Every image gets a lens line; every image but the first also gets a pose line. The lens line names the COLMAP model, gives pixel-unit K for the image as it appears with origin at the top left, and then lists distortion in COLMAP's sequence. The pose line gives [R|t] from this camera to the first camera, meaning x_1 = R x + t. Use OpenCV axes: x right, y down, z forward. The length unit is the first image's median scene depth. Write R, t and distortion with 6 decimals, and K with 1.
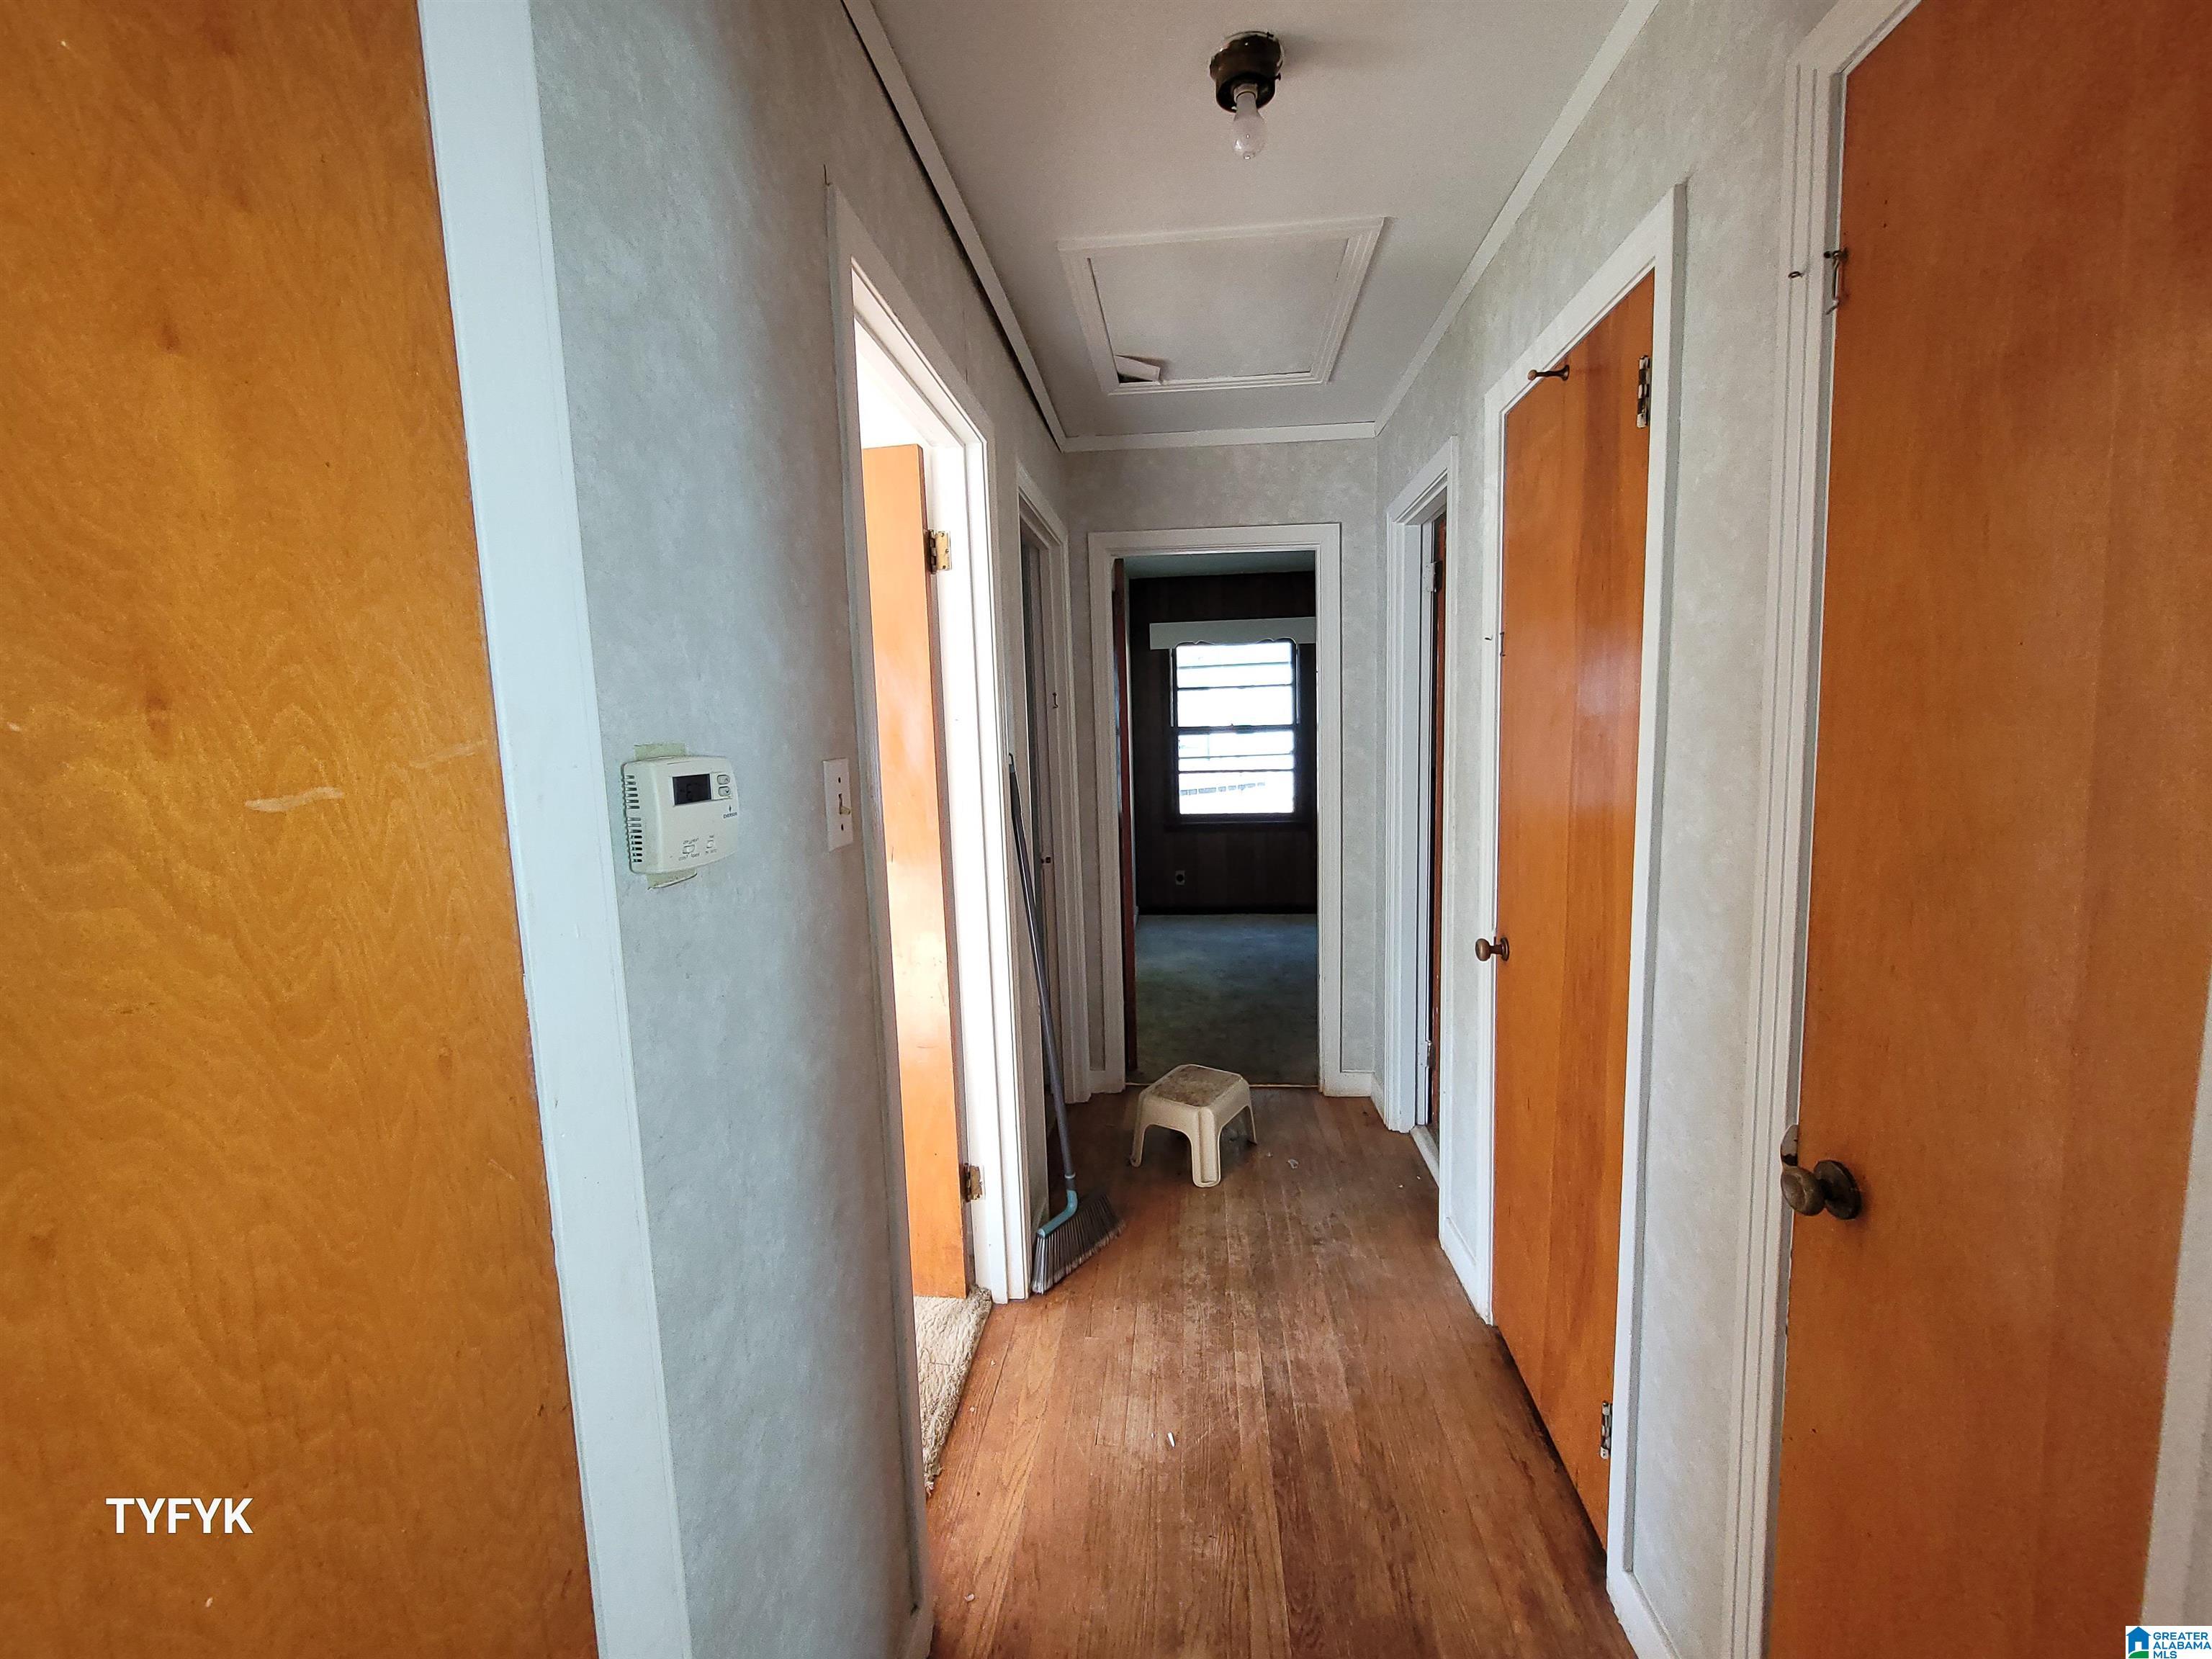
lens RADIAL K [[881.2, 0, 1110.4], [0, 881.2, 827.2], [0, 0, 1]] dist [0.001141, 0.000068]
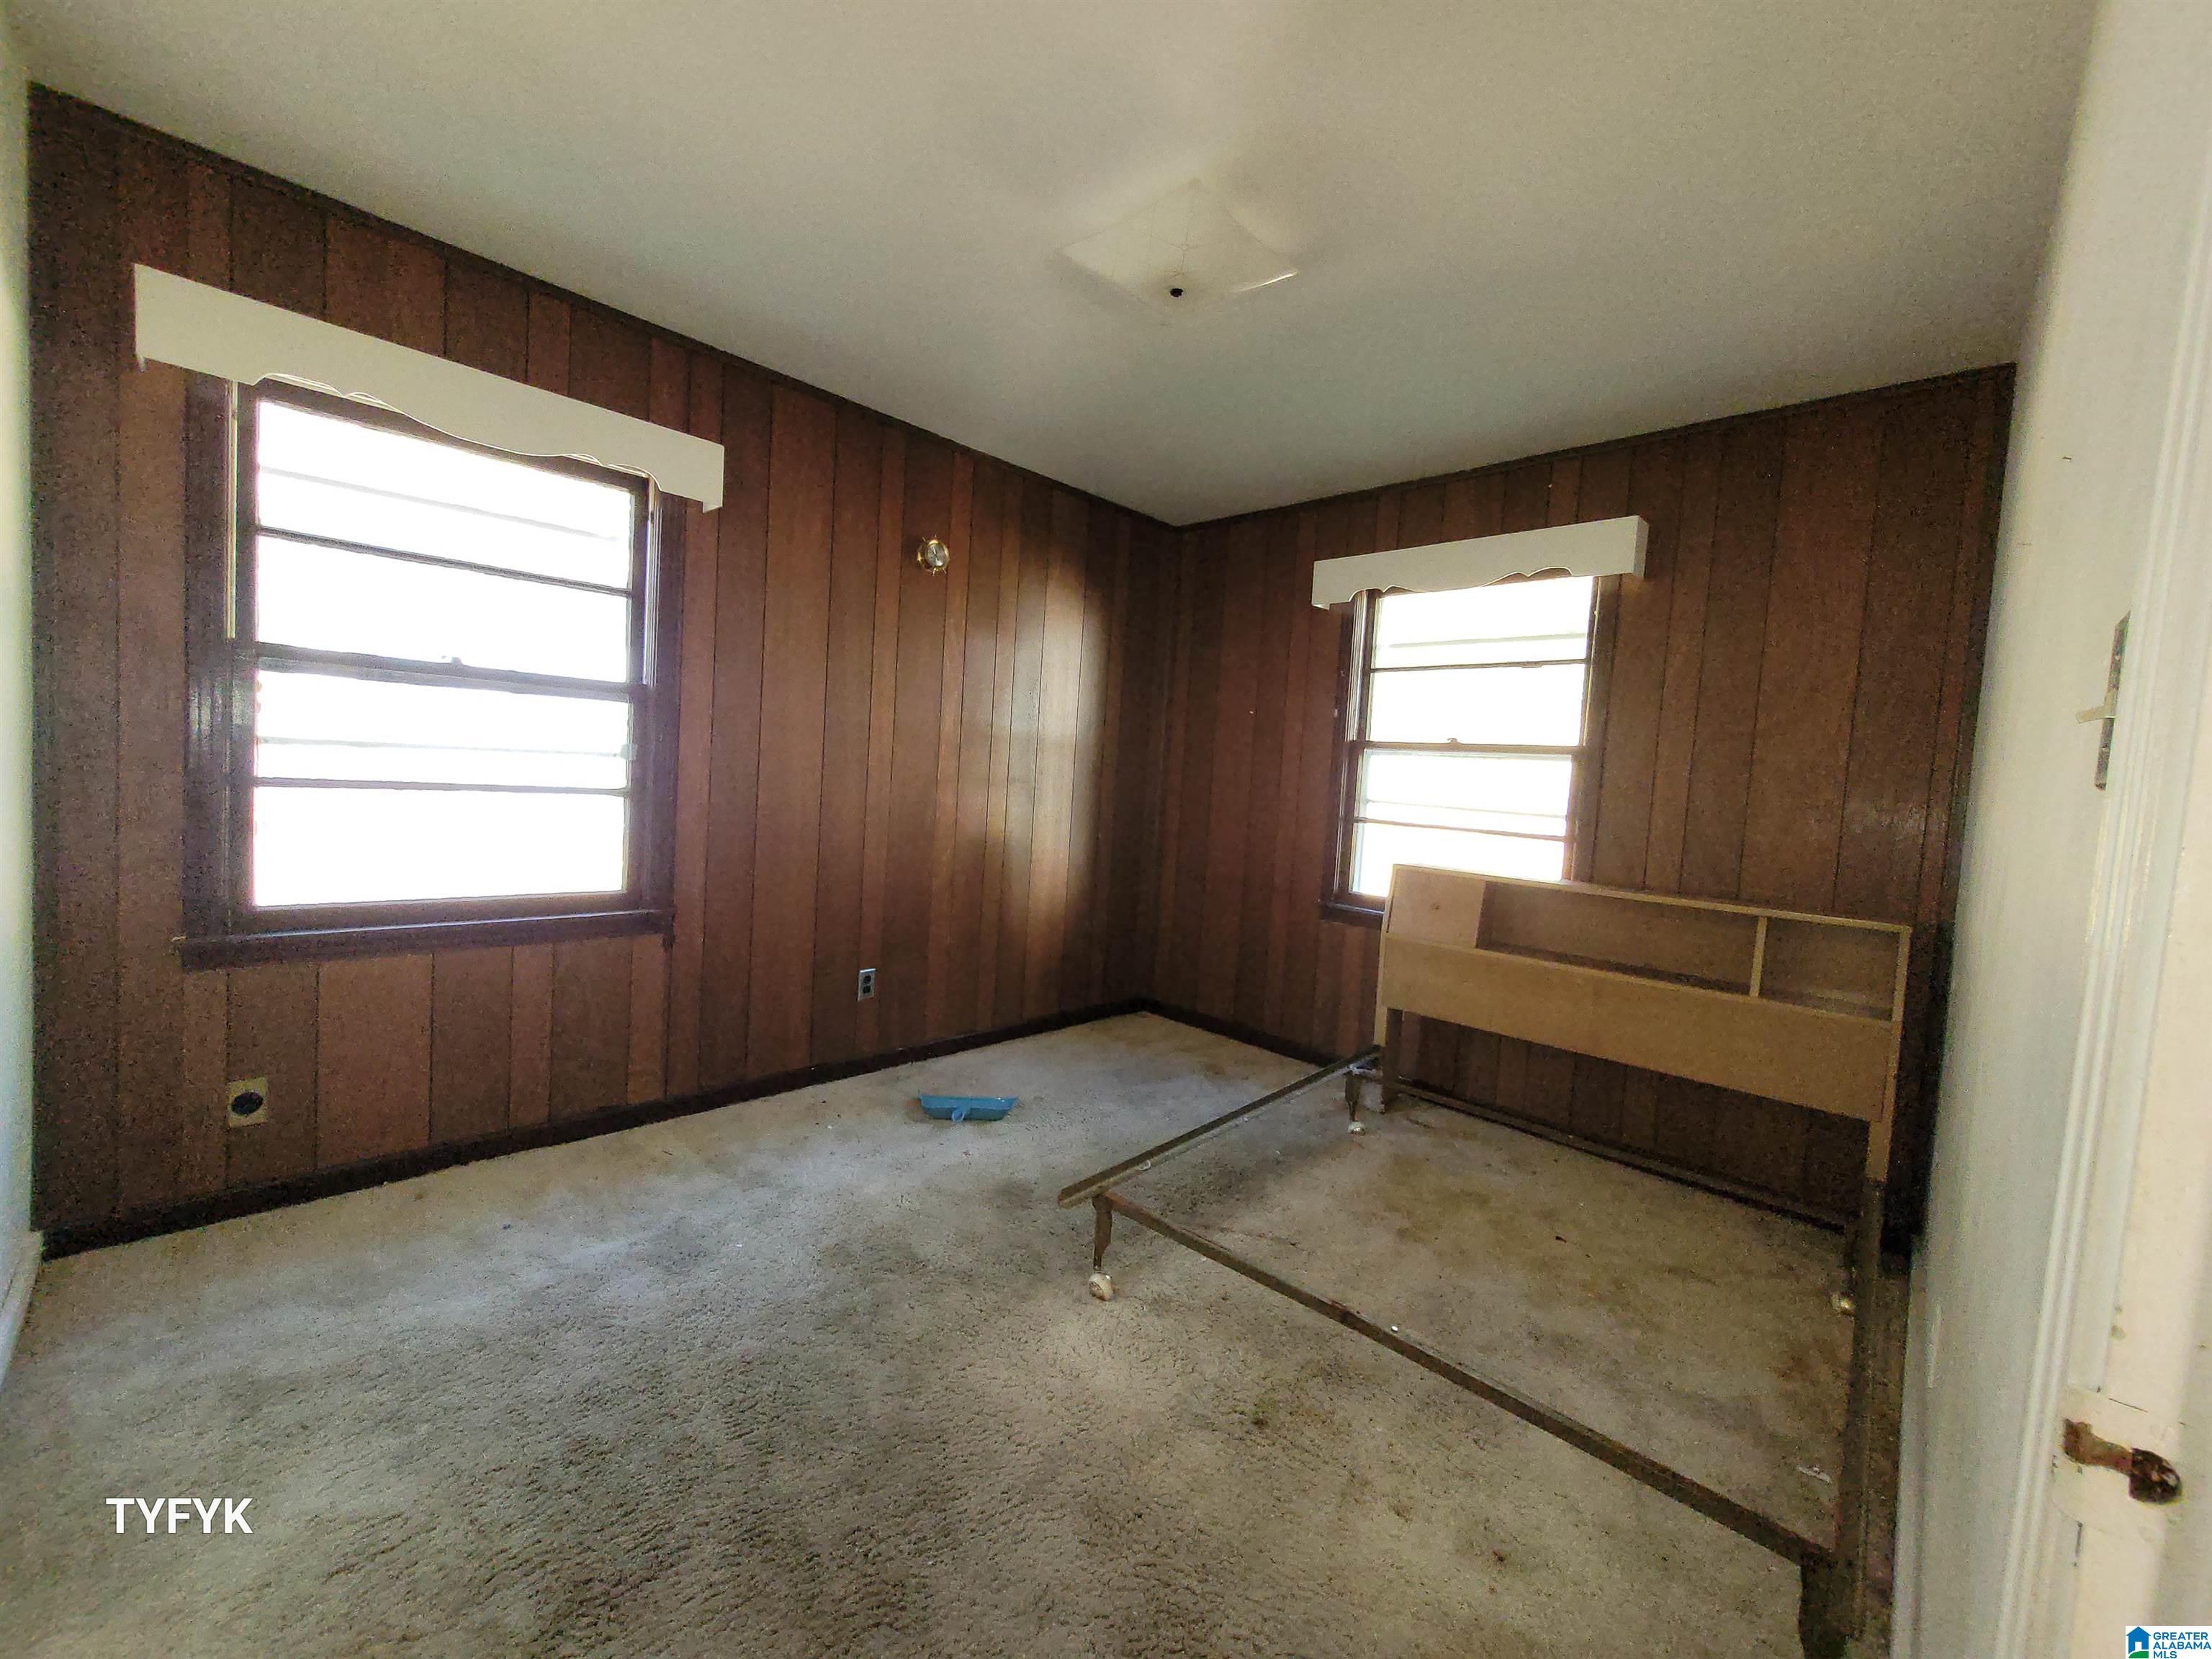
lens RADIAL K [[881.2, 0, 1109.8], [0, 881.2, 819.7], [0, 0, 1]] dist [0.001141, 0.000068]
pose [[0.640241, 0.024926, 0.767770, 0.030267], [0.003454, 0.999370, -0.035326, -0.036671], [-0.768166, 0.025269, 0.639751, 0.550180]]
